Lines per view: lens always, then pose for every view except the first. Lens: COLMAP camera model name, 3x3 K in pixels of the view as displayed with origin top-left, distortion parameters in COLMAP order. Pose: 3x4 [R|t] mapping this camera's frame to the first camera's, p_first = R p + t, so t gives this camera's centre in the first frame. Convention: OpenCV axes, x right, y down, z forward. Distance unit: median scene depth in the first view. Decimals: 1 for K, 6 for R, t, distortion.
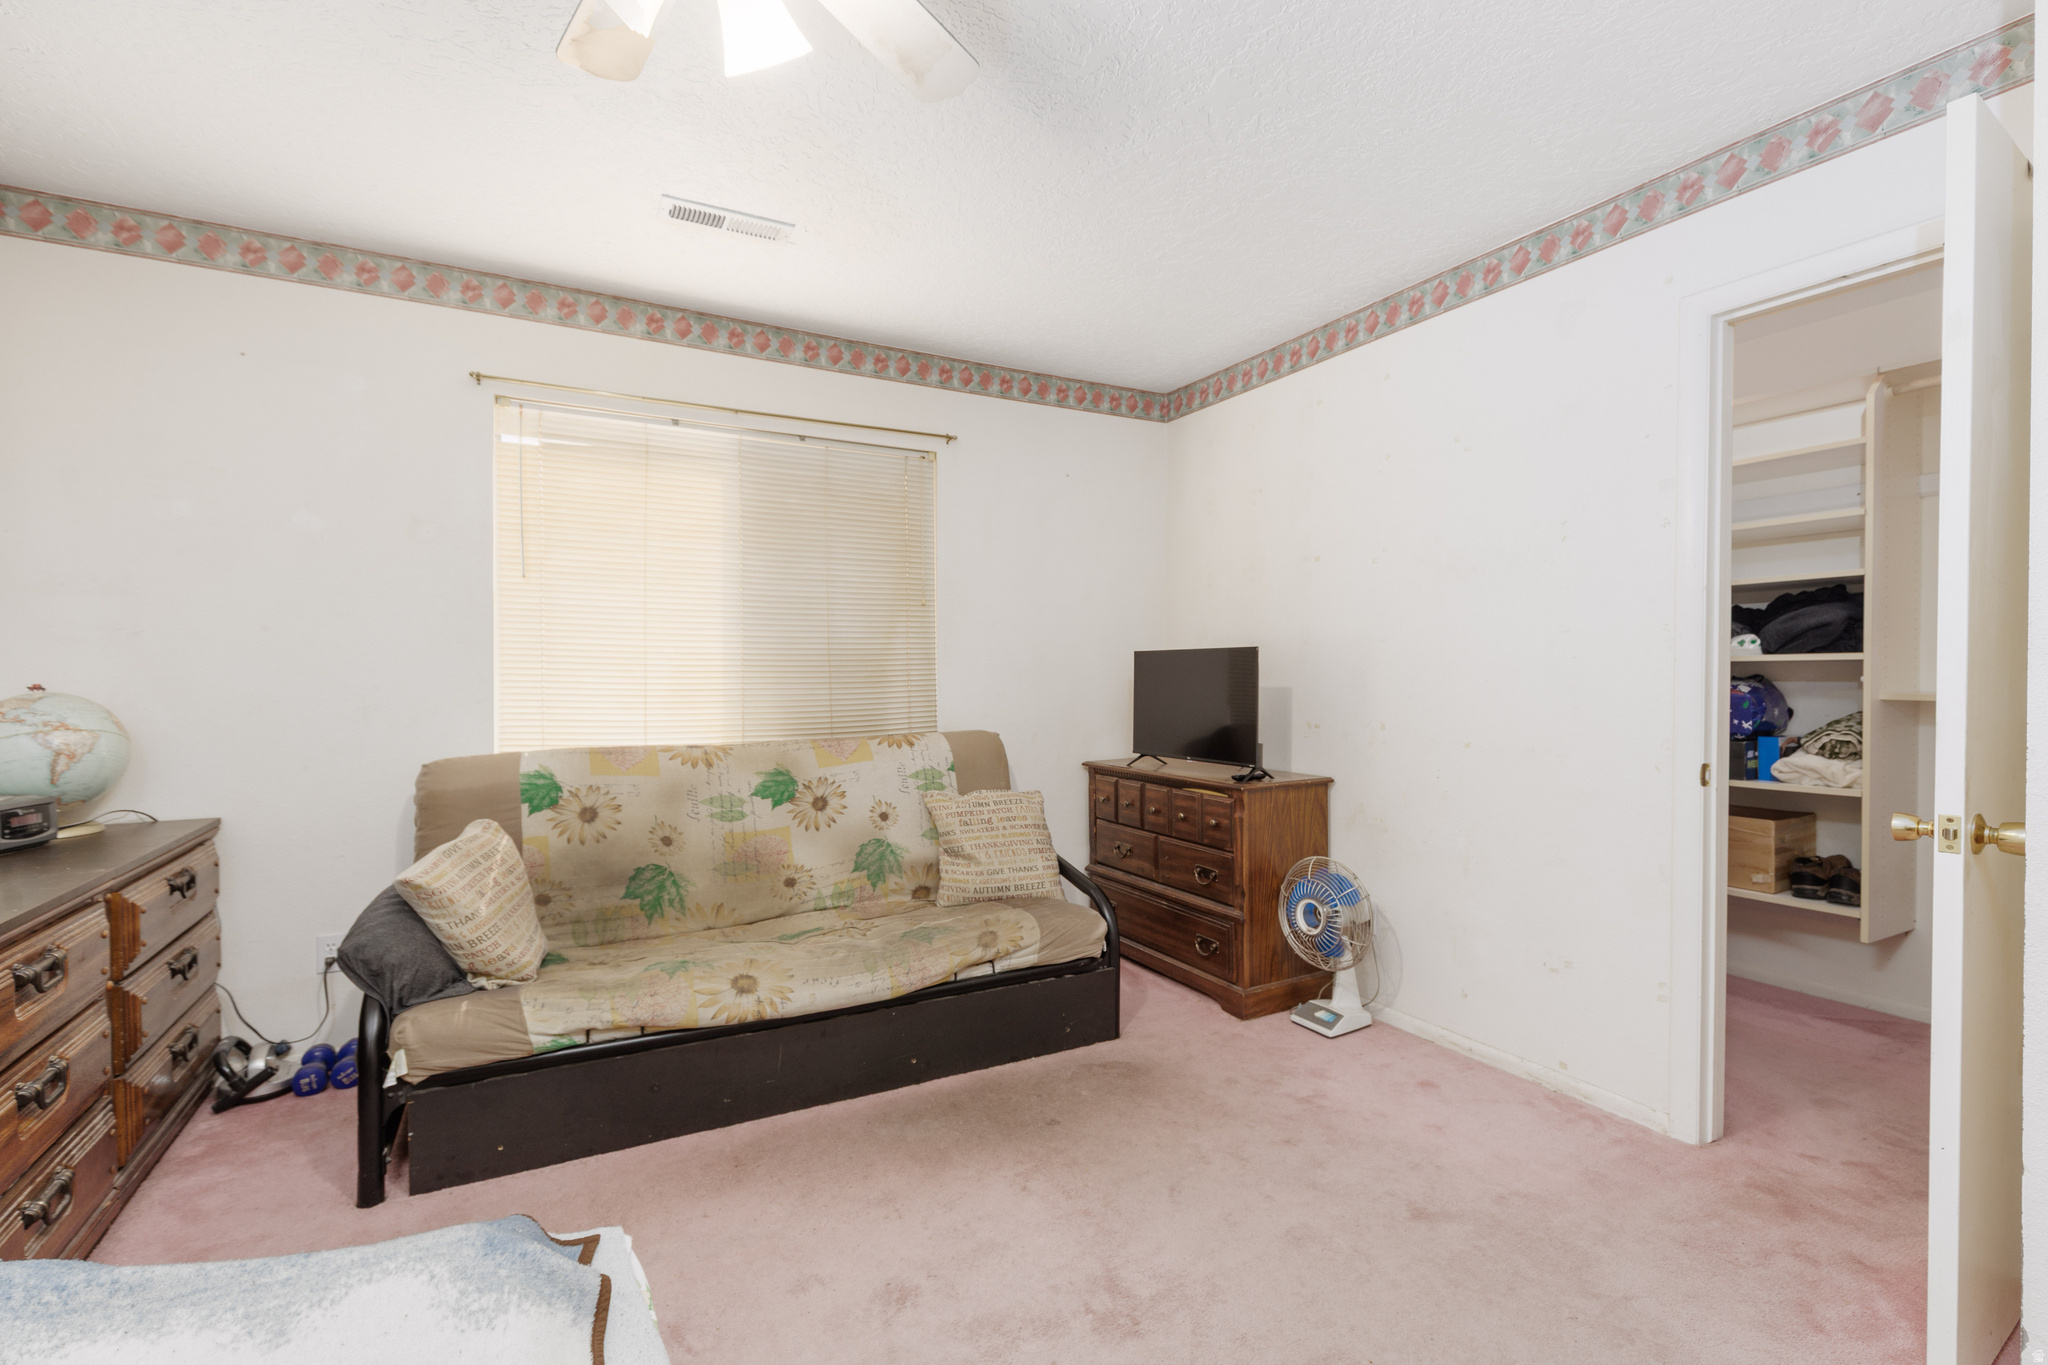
lens RADIAL K [[918.2, 0, 1034.8], [0, 918.2, 683.8], [0, 0, 1]] dist [0.005571, -0.000902]
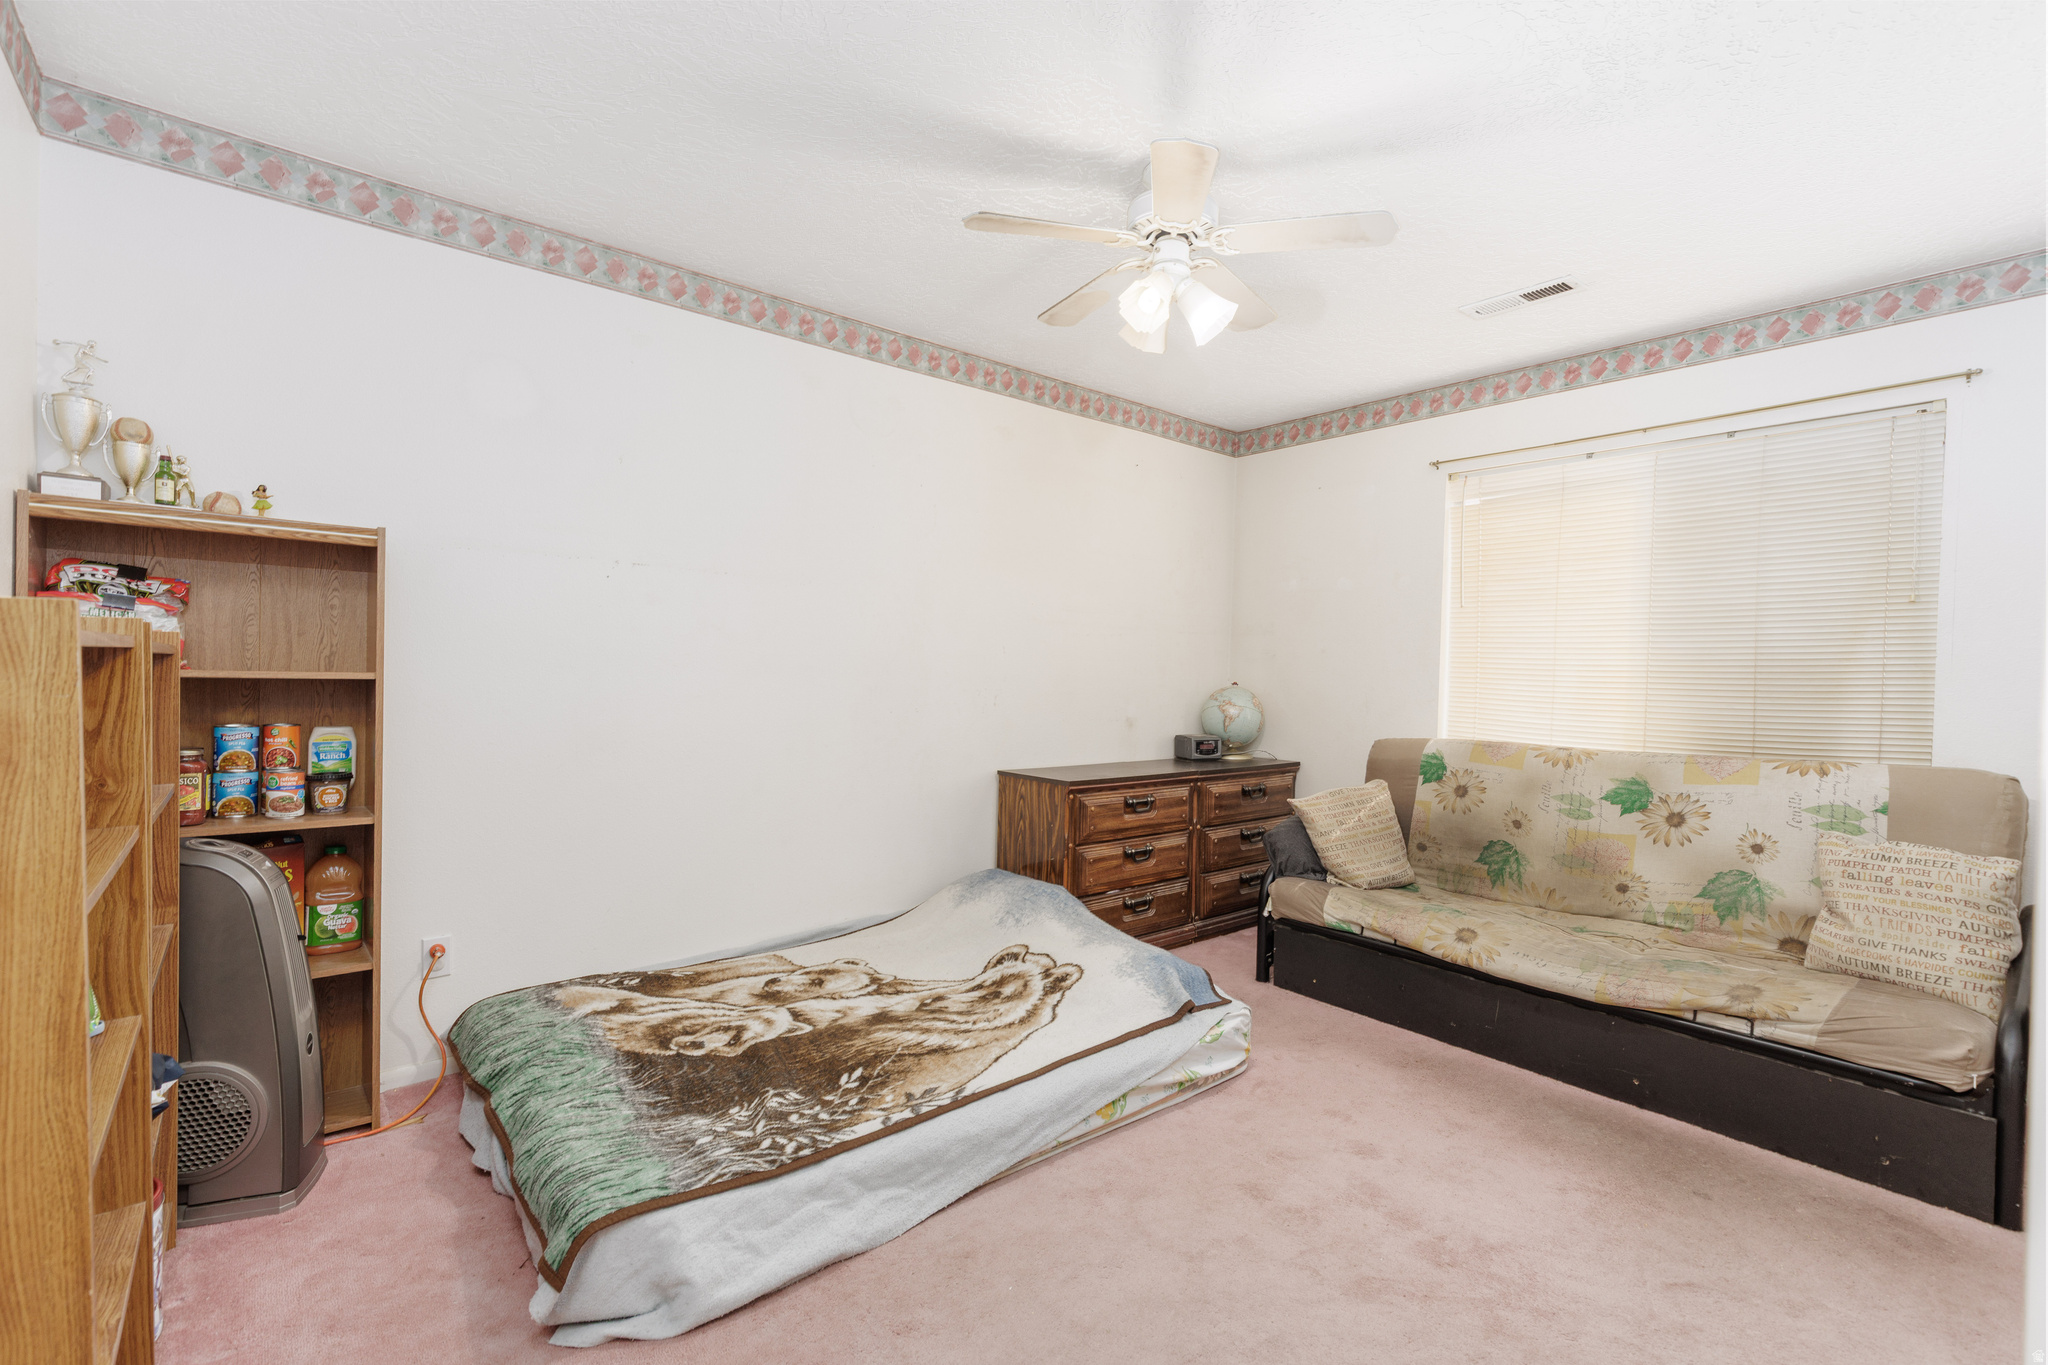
lens RADIAL K [[918.2, 0, 1041.7], [0, 918.2, 682.4], [0, 0, 1]] dist [0.005571, -0.000902]
pose [[0.206106, 0.013460, -0.978437, 0.613665], [-0.033409, 0.999419, 0.006711, 0.001668], [0.977959, 0.031305, 0.206436, 0.151826]]
